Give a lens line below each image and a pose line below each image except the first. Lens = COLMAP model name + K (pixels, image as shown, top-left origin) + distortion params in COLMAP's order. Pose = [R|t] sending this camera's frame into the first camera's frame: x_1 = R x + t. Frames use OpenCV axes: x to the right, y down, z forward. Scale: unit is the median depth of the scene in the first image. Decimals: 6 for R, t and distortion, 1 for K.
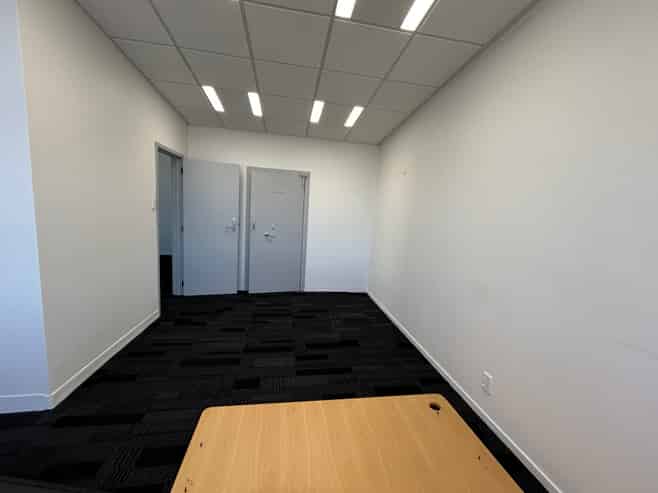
lens RADIAL K [[265.0, 0, 329.0], [0, 265.0, 246.5], [0, 0, 1]] dist [-0.016349, -0.000153]
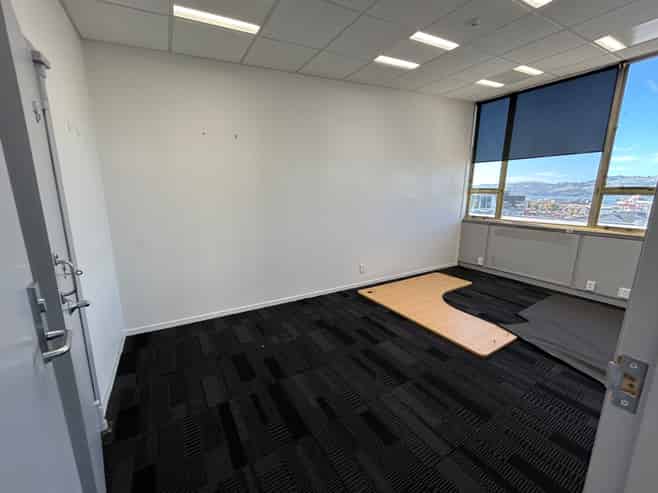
lens RADIAL K [[265.0, 0, 329.0], [0, 265.0, 246.5], [0, 0, 1]] dist [-0.016349, -0.000153]
pose [[-0.370871, -0.263291, 0.890580, -0.766612], [0.100367, 0.941989, 0.320287, -0.229676], [-0.923245, 0.208170, -0.322931, 1.288029]]
